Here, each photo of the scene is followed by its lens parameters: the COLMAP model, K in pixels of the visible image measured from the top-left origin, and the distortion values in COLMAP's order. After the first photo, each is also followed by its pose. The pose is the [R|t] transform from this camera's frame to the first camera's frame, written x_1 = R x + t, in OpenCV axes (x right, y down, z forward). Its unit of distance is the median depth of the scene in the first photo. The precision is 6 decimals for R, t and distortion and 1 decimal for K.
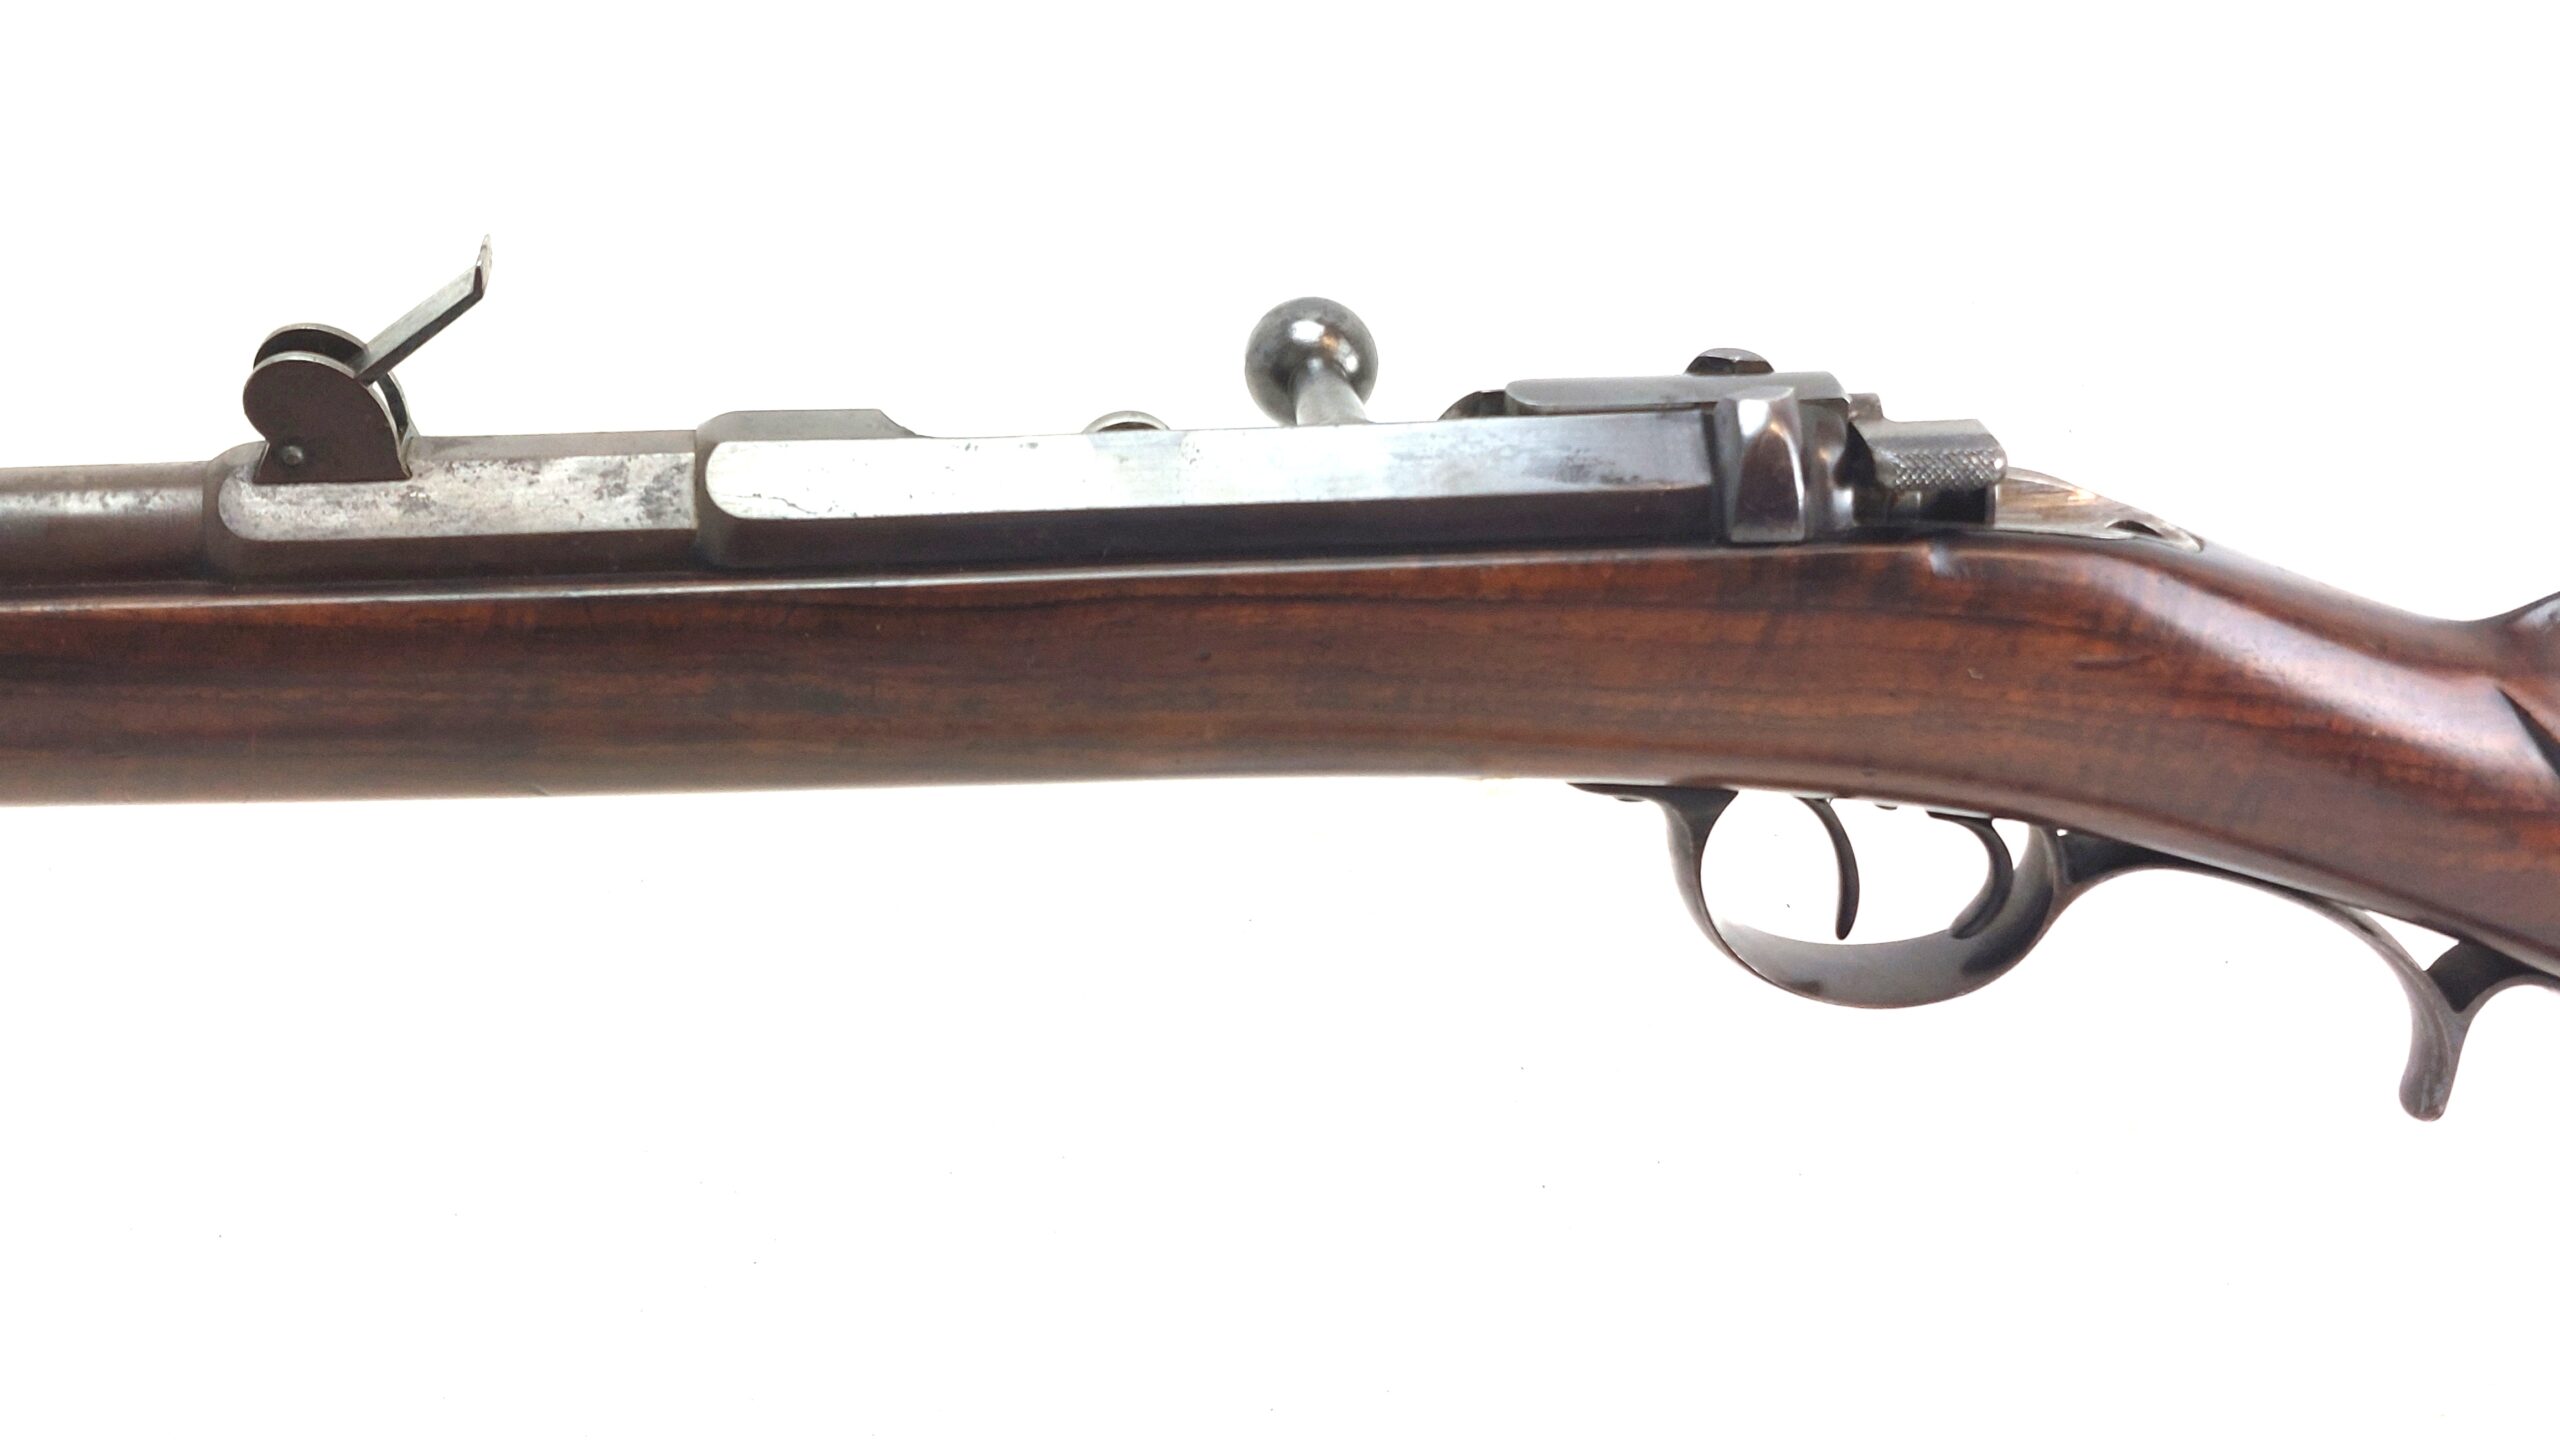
lens RADIAL K [[3620.0, 0, 1286.5], [0, 3620.0, 667.5], [0, 0, 1]] dist [0.340611, -1.694263]
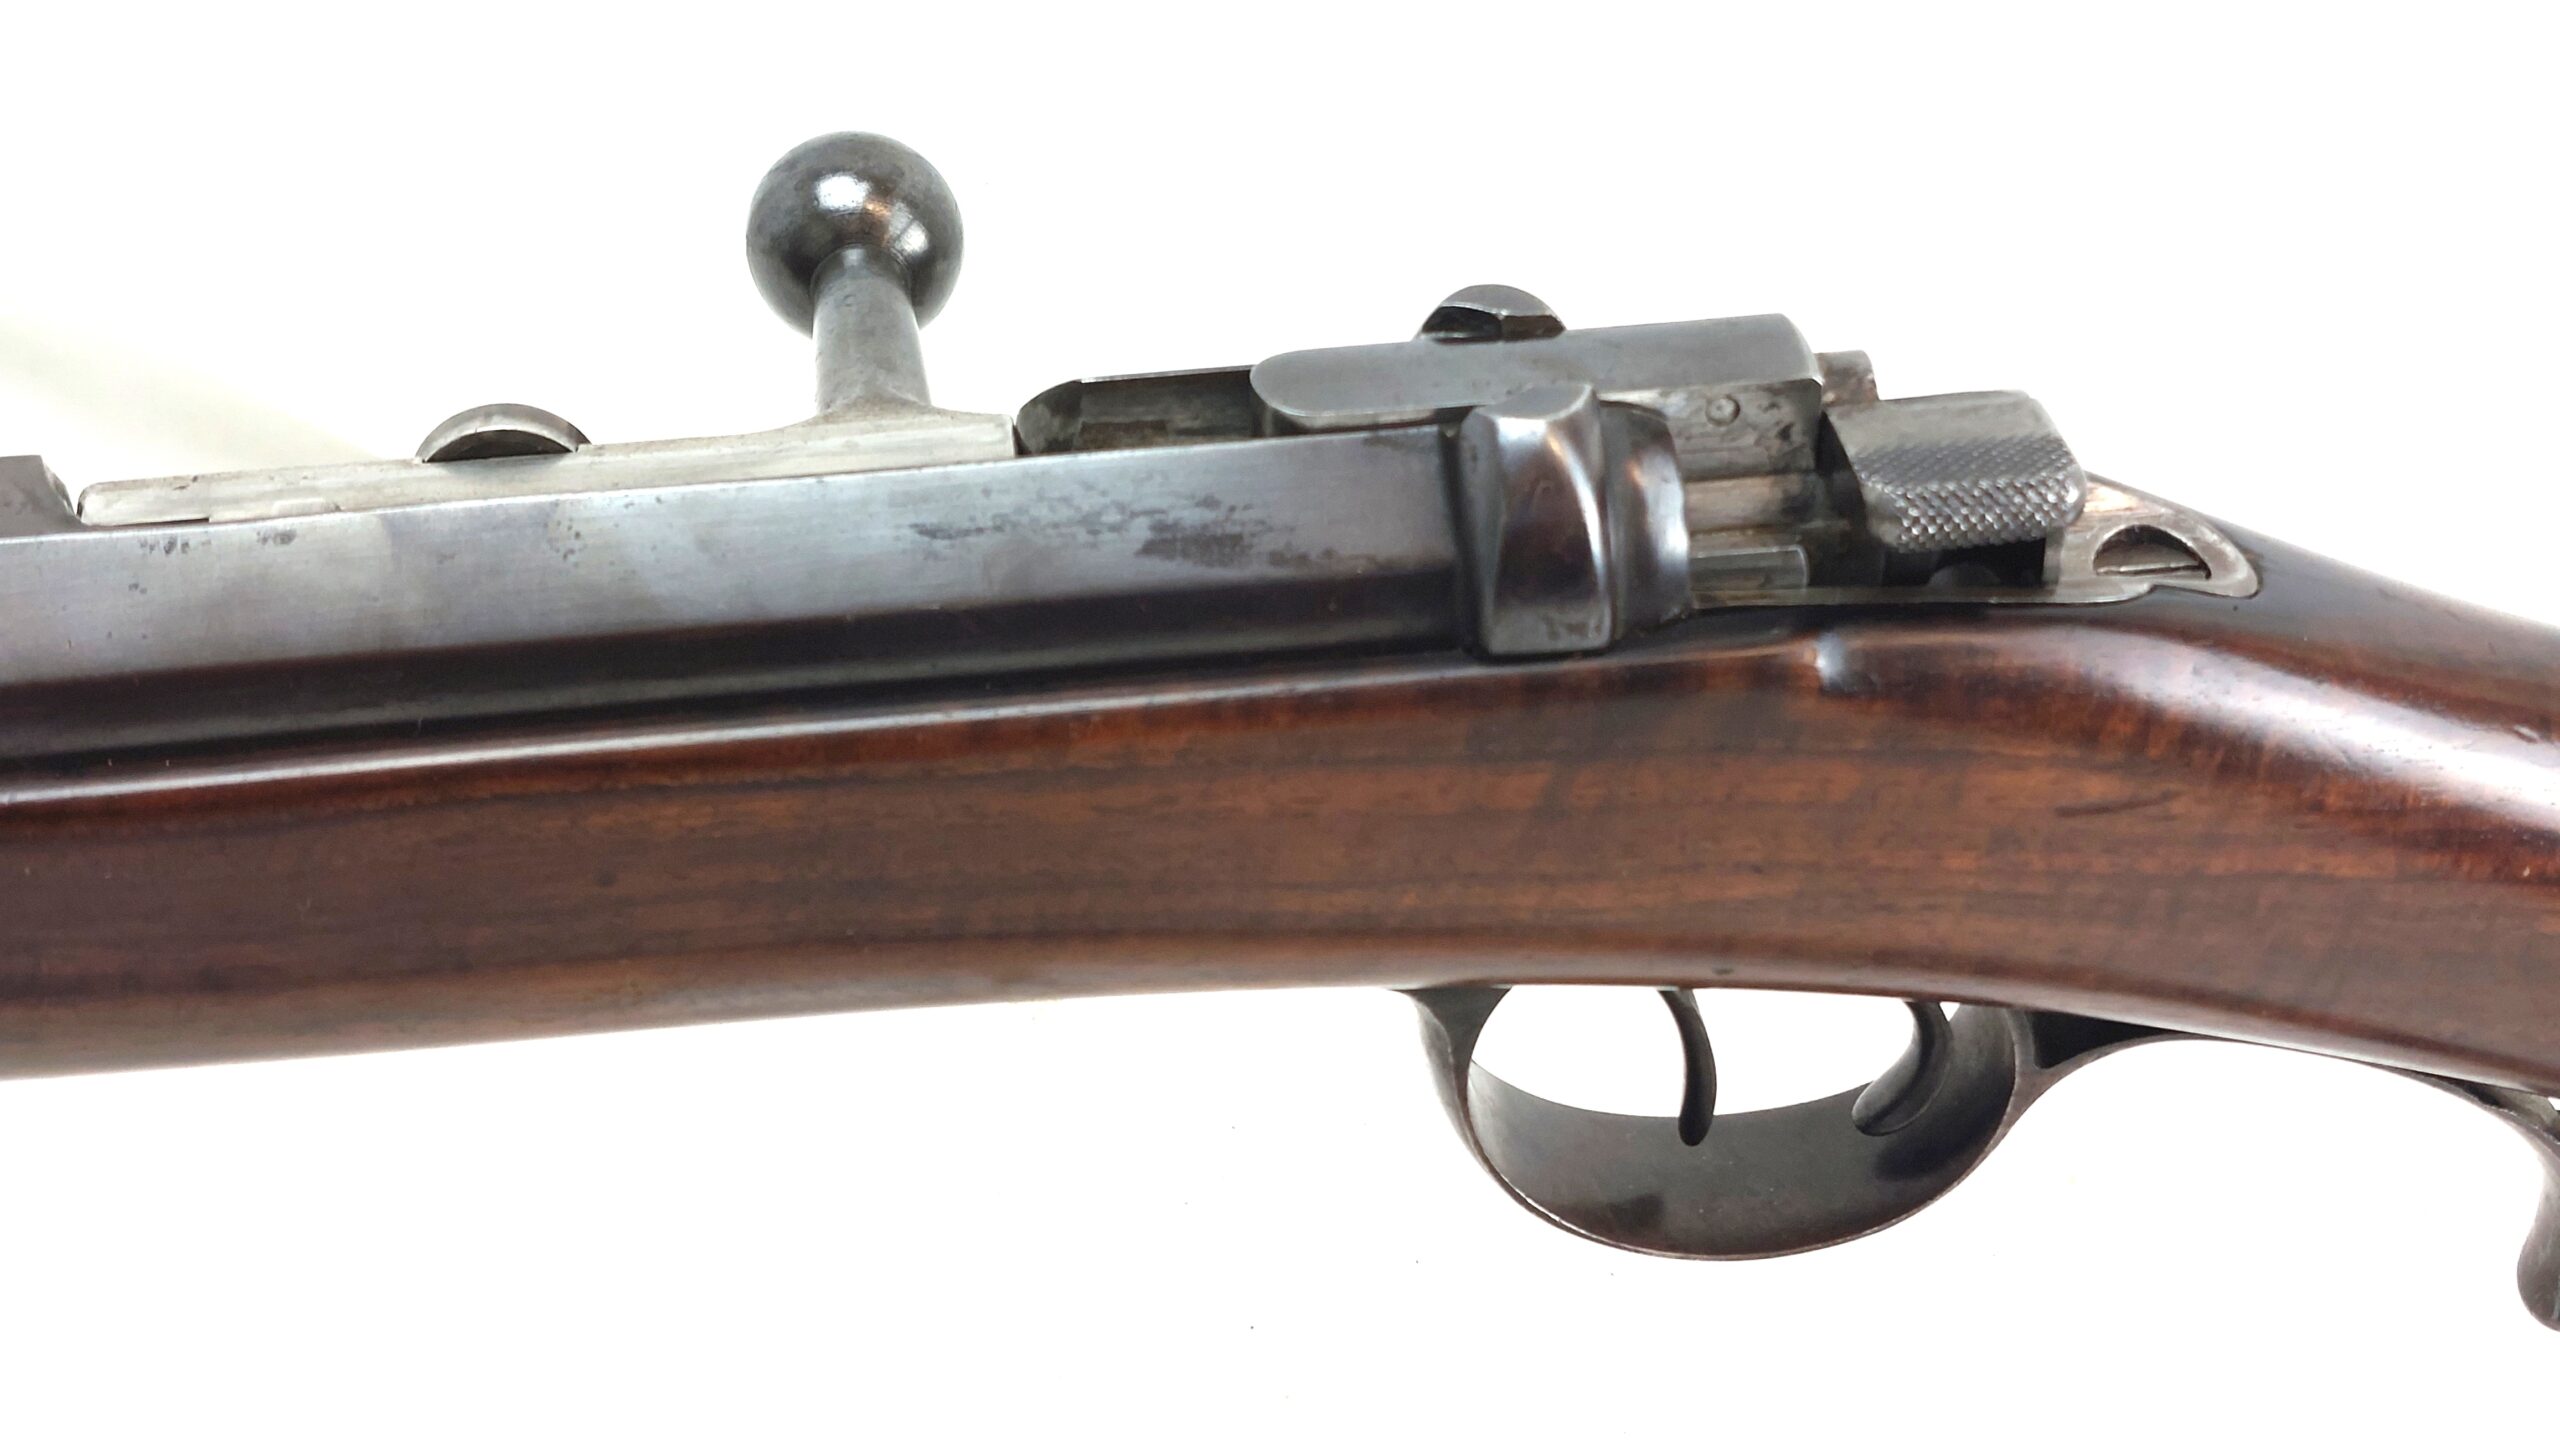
lens RADIAL K [[3620.0, 0, 1286.5], [0, 3620.0, 667.5], [0, 0, 1]] dist [0.340611, -1.694263]
pose [[0.999610, -0.025915, 0.010386, 0.081656], [0.023397, 0.980555, 0.194845, -0.148501], [-0.015233, -0.194526, 0.980779, 0.408267]]
